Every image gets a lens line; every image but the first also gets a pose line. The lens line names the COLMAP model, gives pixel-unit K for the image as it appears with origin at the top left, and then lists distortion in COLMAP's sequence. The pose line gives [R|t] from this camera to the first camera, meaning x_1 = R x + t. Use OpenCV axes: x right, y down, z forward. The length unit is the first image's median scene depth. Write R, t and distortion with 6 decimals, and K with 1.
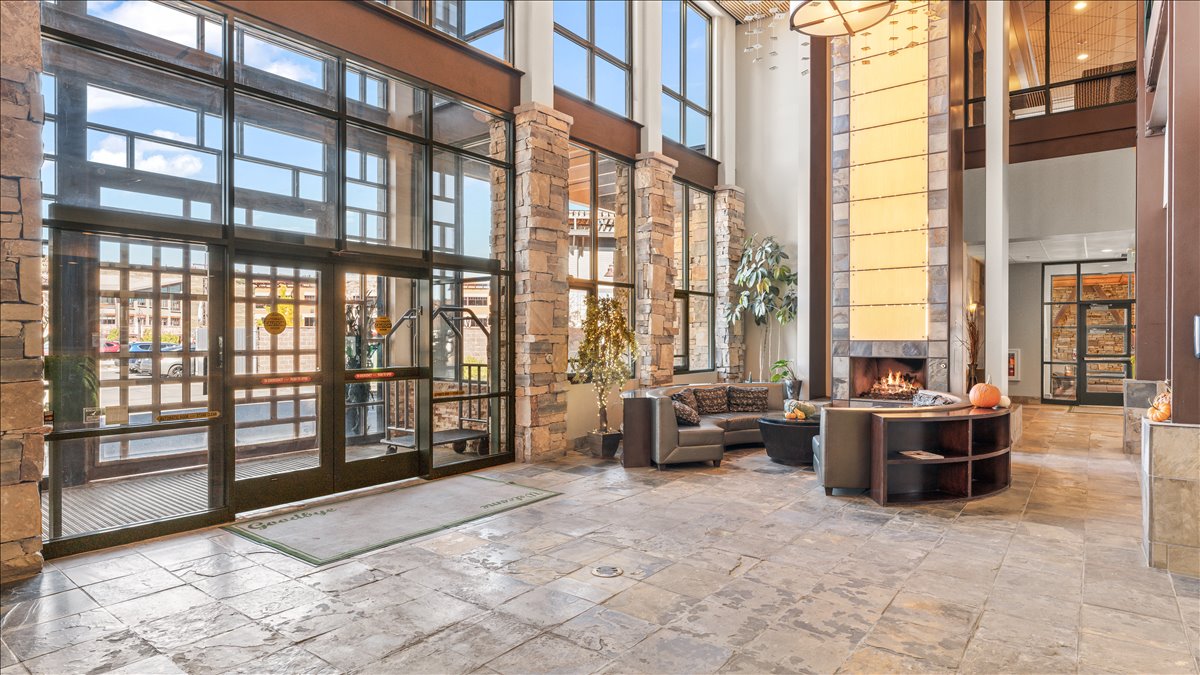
lens RADIAL K [[655.8, 0, 595.3], [0, 655.8, 349.9], [0, 0, 1]] dist [0.001090, 0.000210]
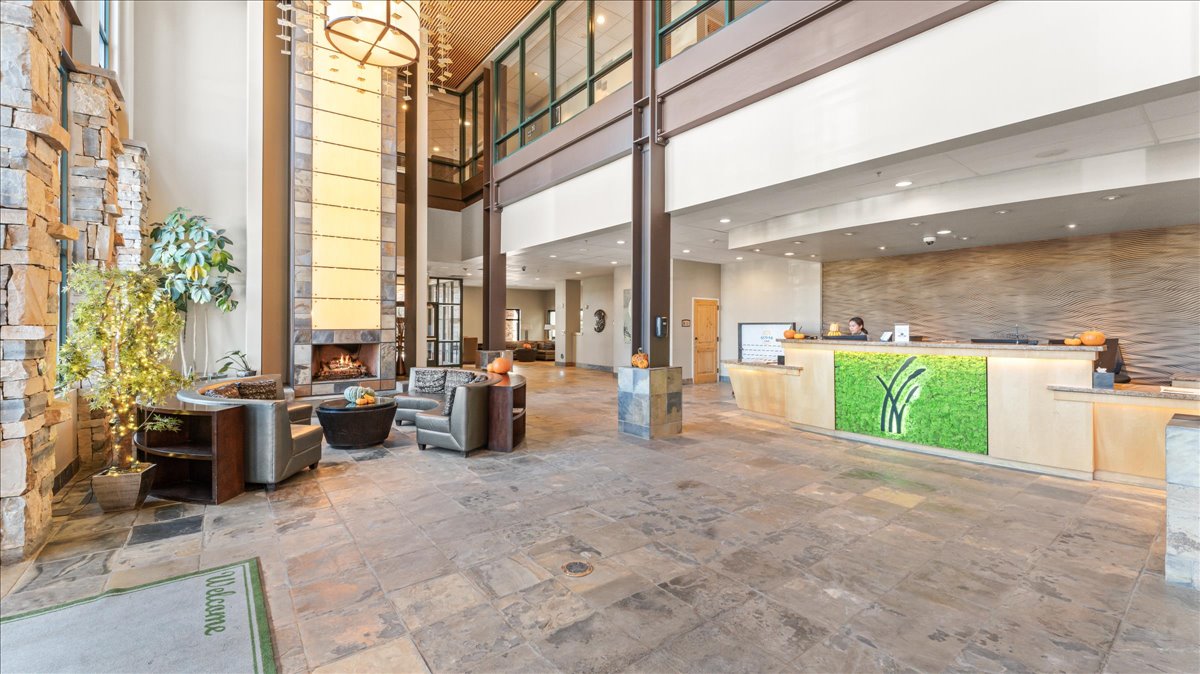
lens RADIAL K [[491.1, 0, 601.4], [0, 491.1, 329.8], [0, 0, 1]] dist [-0.000870, 0.000094]
pose [[0.244210, -0.010411, 0.969666, -0.321200], [0.018607, 0.999809, 0.006048, -0.011185], [-0.969544, 0.016565, 0.244357, 0.366390]]
